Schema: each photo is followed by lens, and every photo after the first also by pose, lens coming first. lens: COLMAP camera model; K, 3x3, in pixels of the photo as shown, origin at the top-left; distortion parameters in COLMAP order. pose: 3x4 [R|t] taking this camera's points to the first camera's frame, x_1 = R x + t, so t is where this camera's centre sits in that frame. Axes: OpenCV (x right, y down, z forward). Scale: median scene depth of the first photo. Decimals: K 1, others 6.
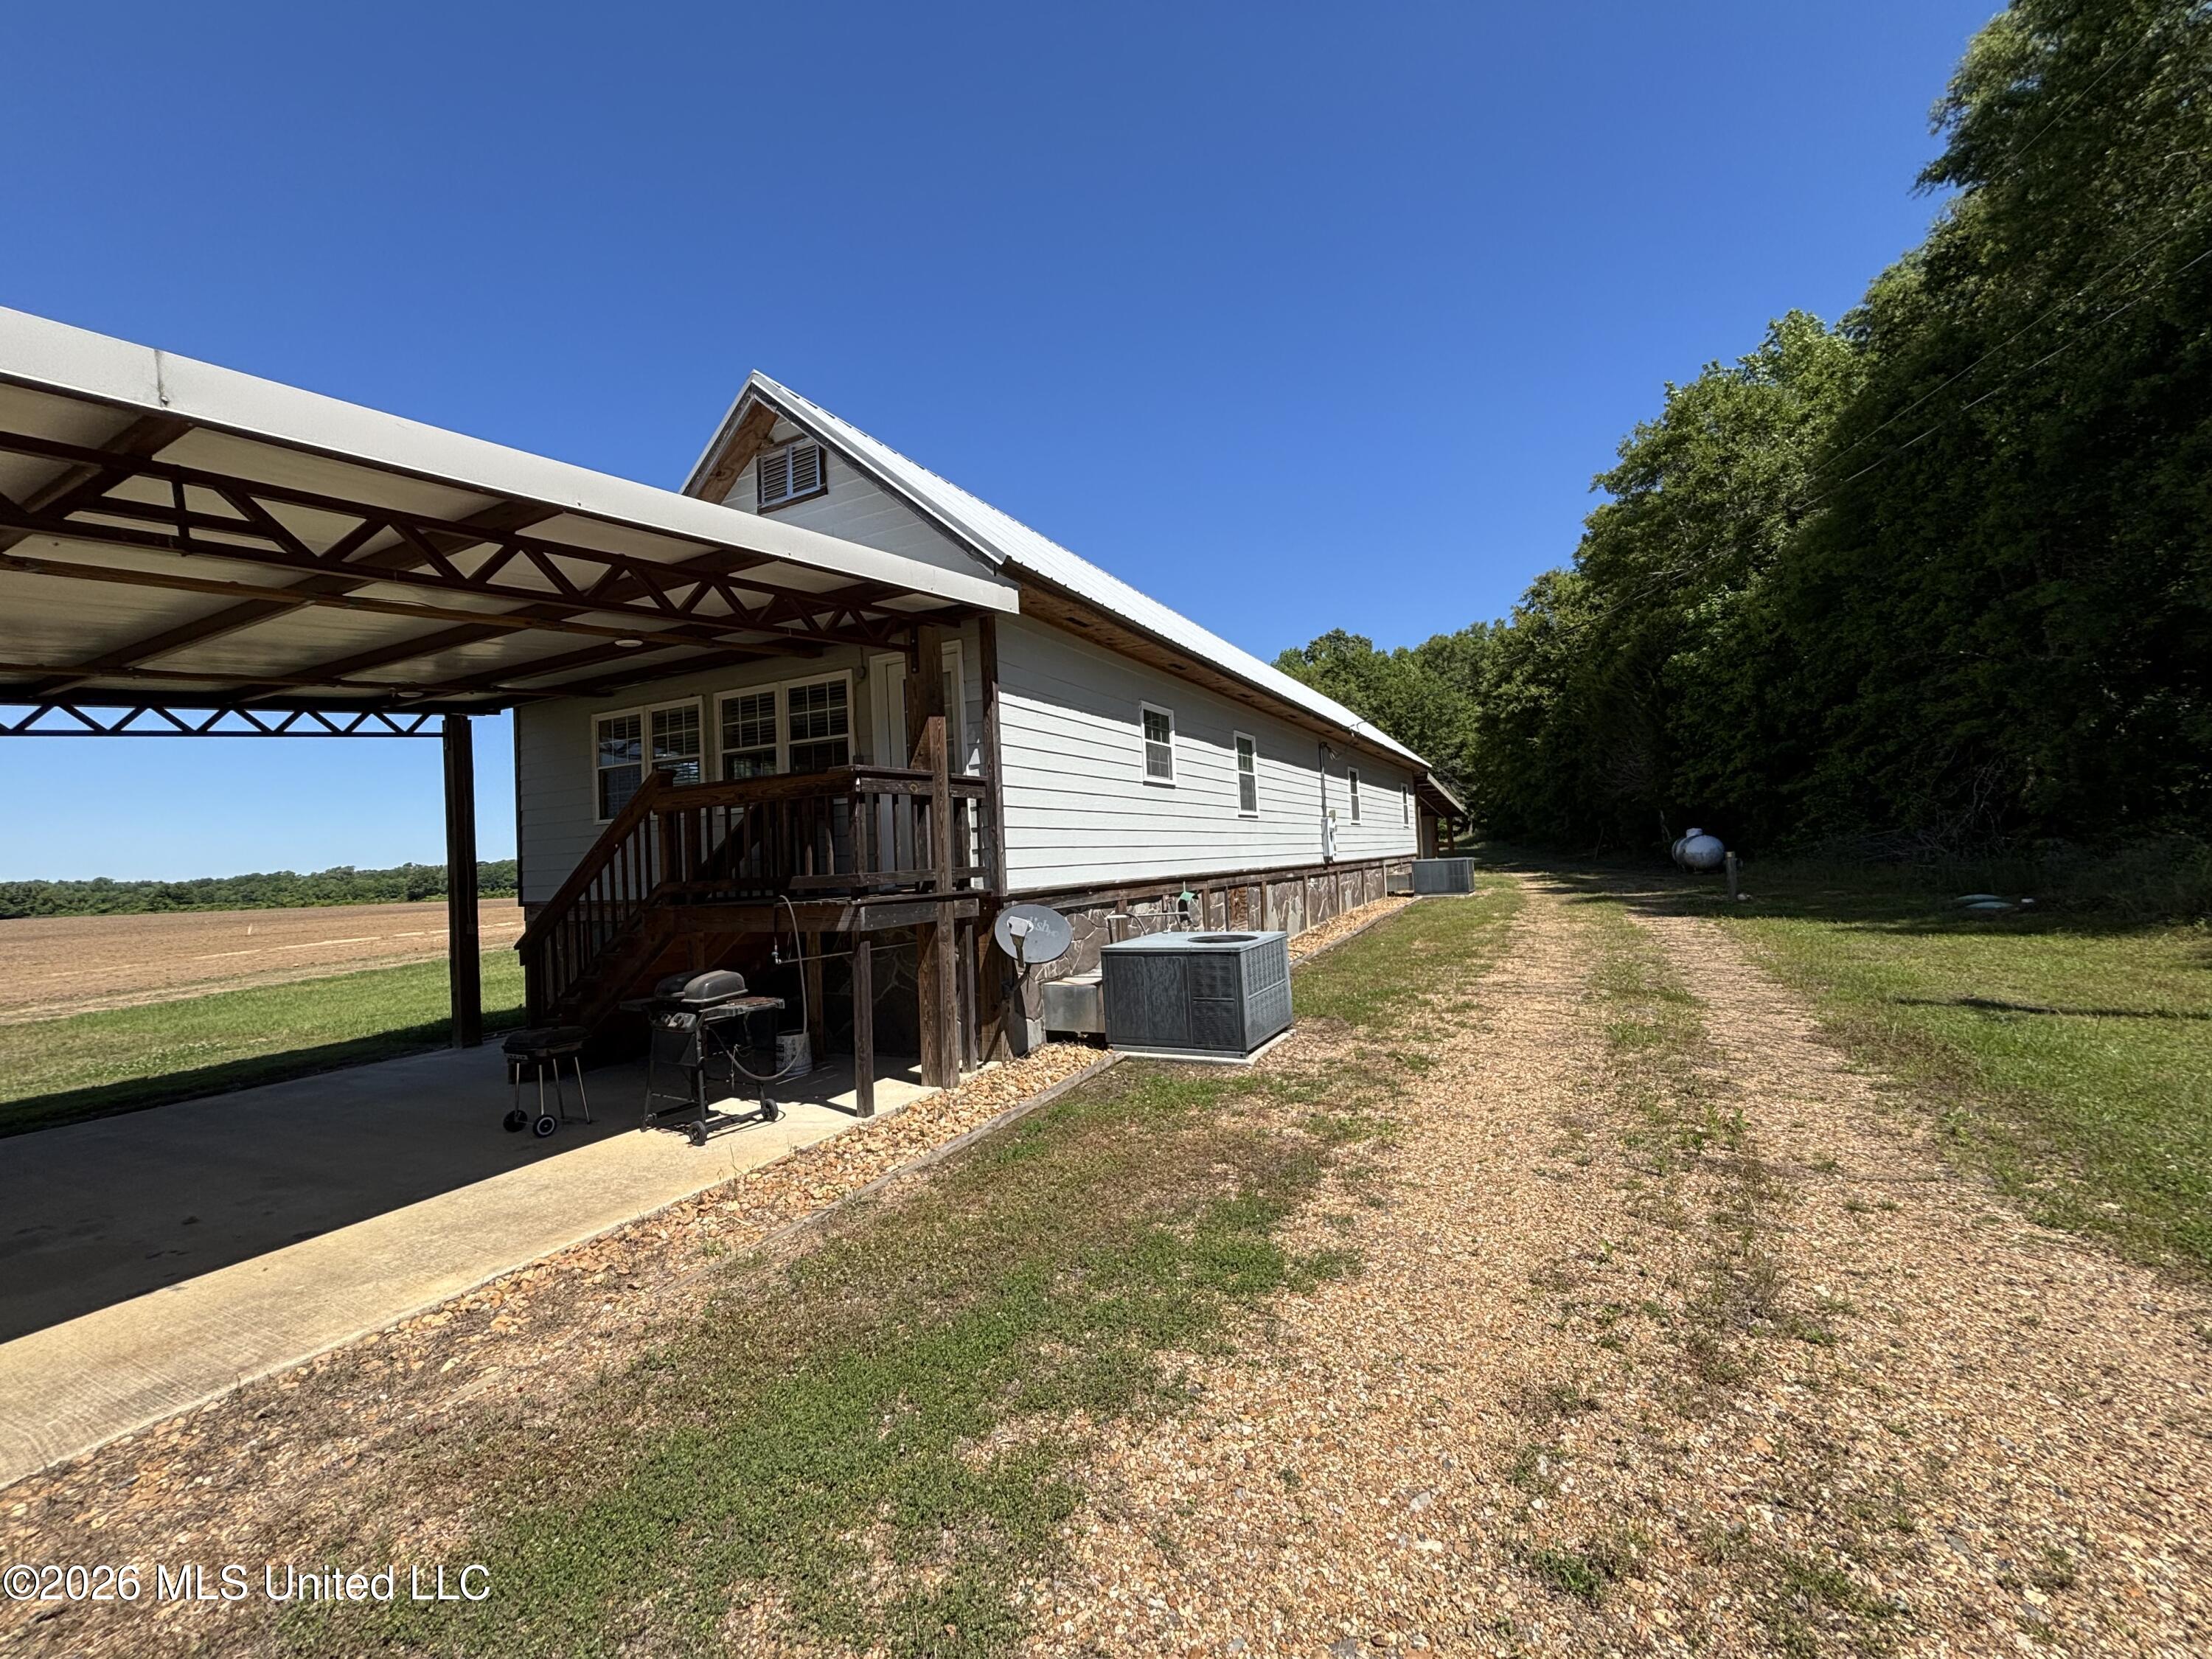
lens RADIAL K [[922.4, 0, 1115.4], [0, 922.4, 831.0], [0, 0, 1]] dist [0.002291, 0.000465]
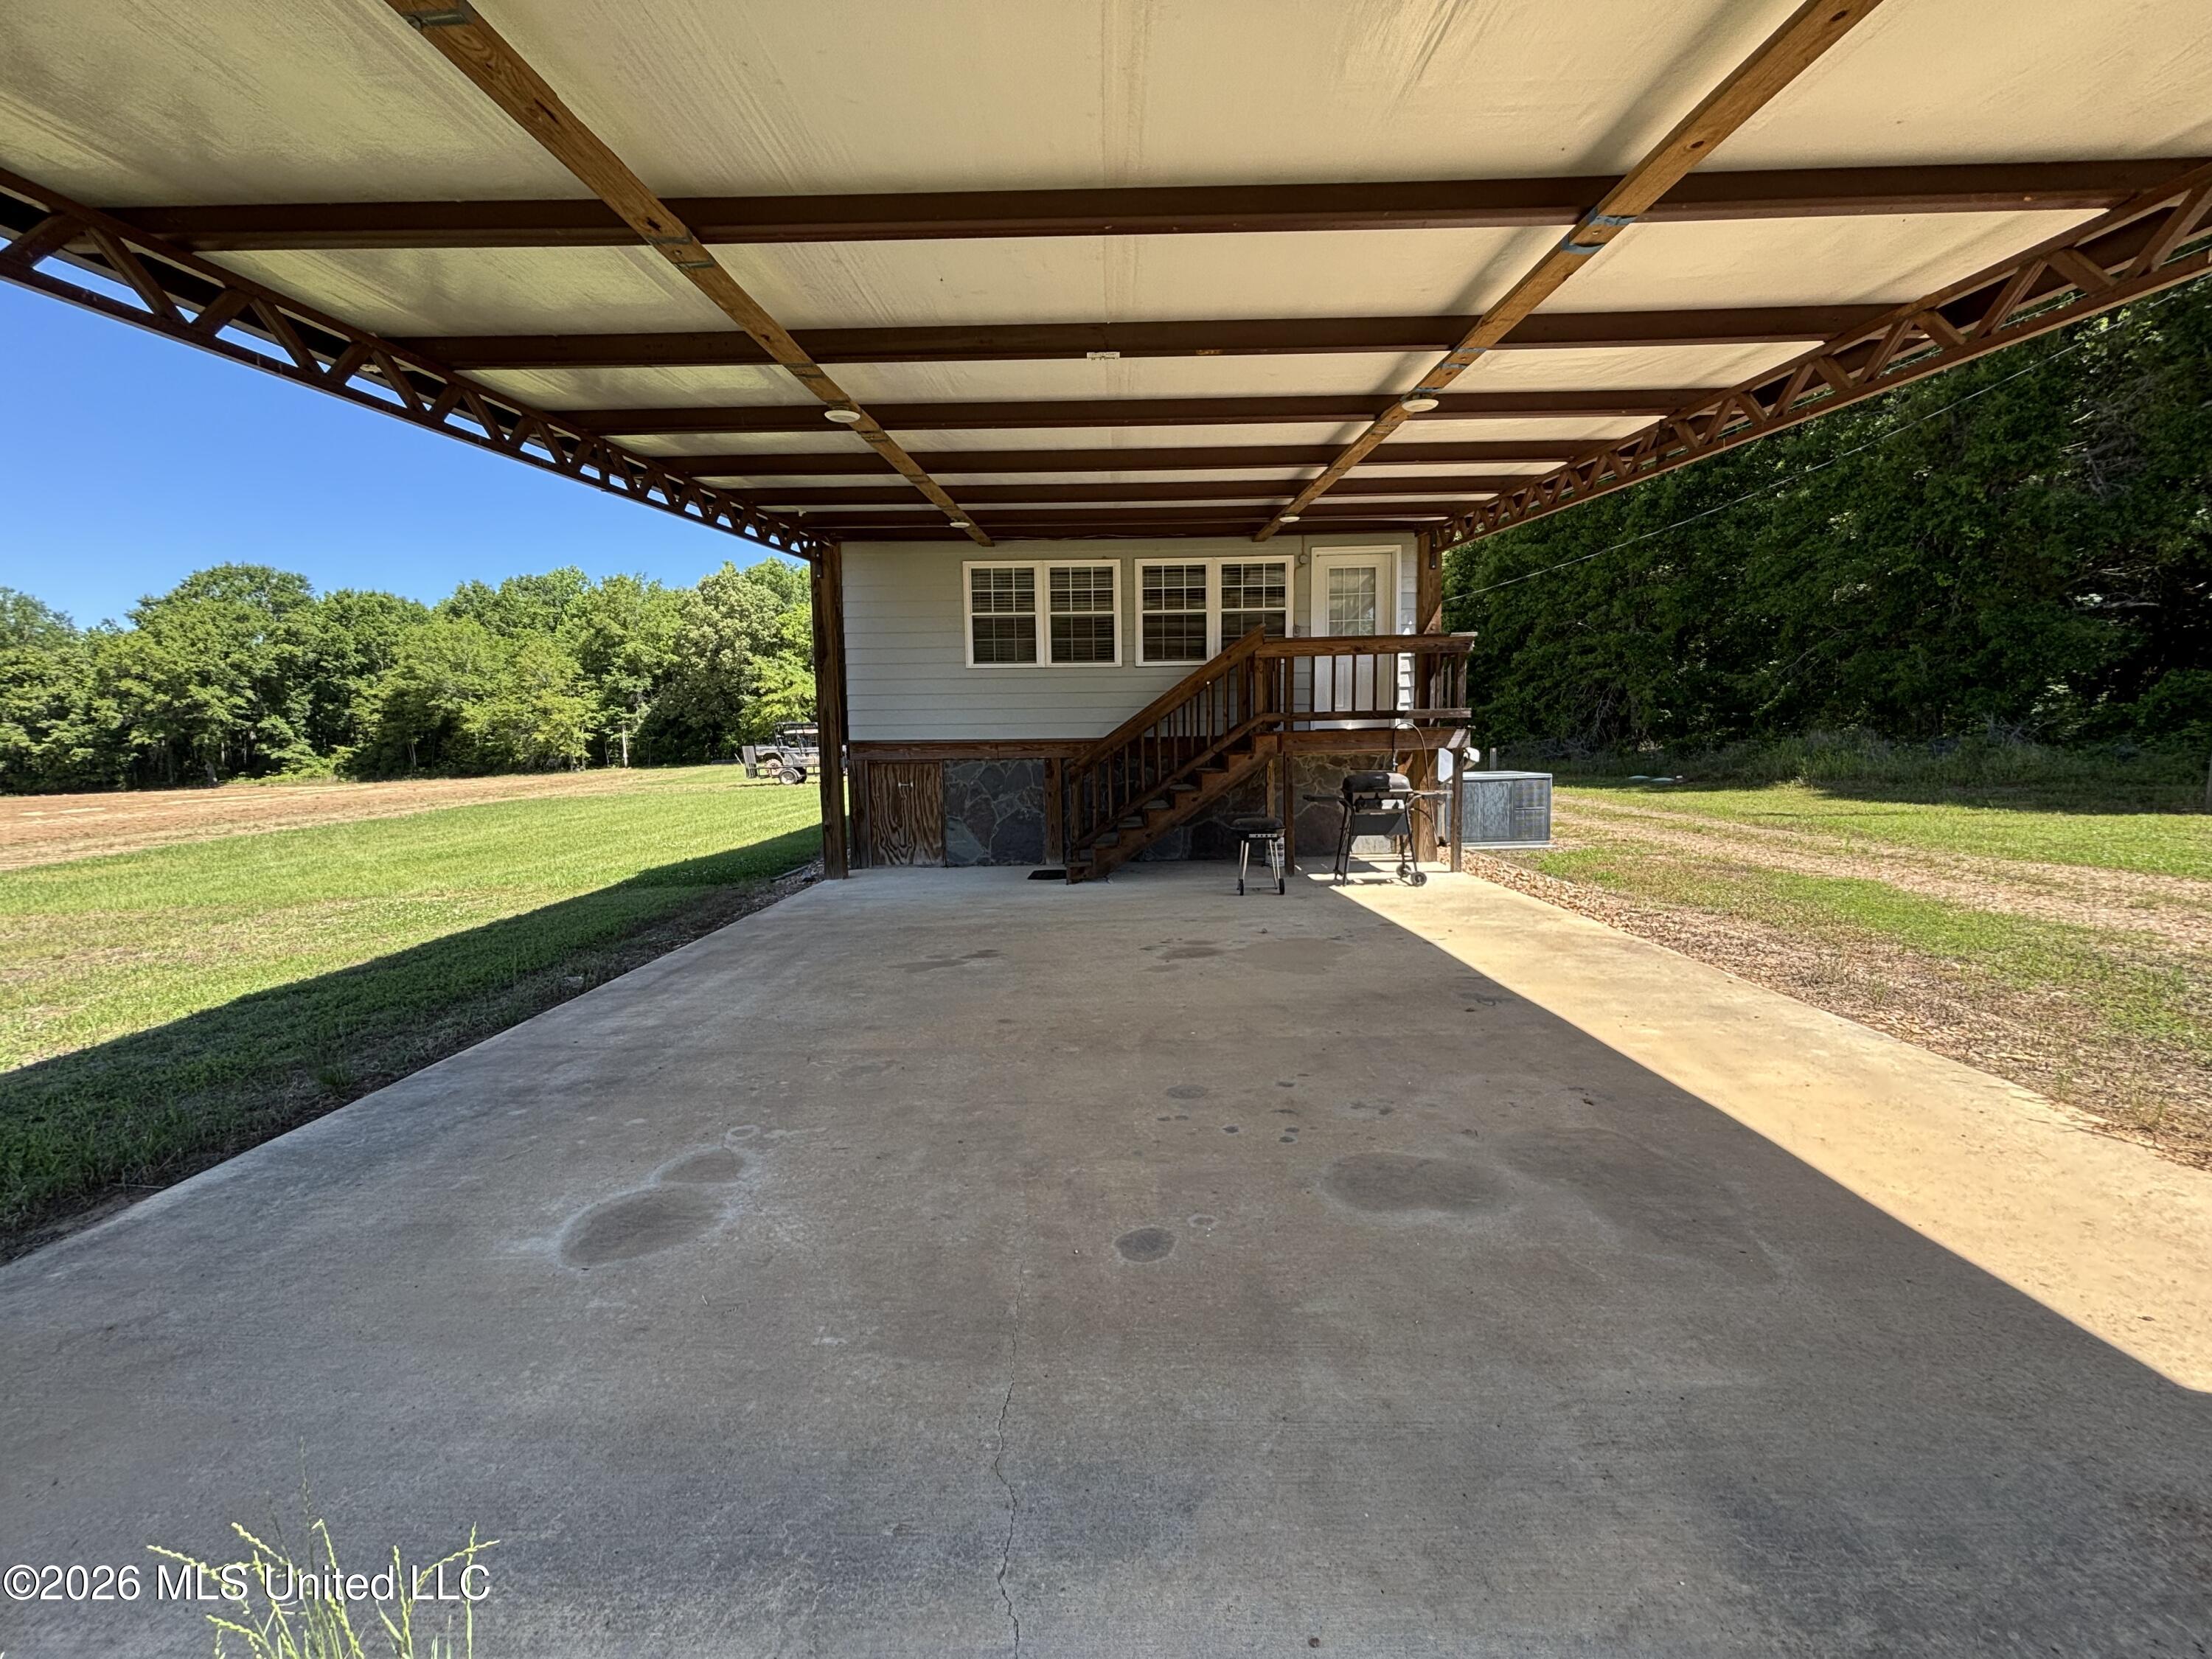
lens RADIAL K [[922.4, 0, 1115.4], [0, 922.4, 831.0], [0, 0, 1]] dist [0.002291, 0.000465]
pose [[0.884262, -0.012204, 0.466831, -0.524695], [-0.029398, 0.996221, 0.081728, 0.049754], [-0.466065, -0.085993, 0.880562, -0.012454]]
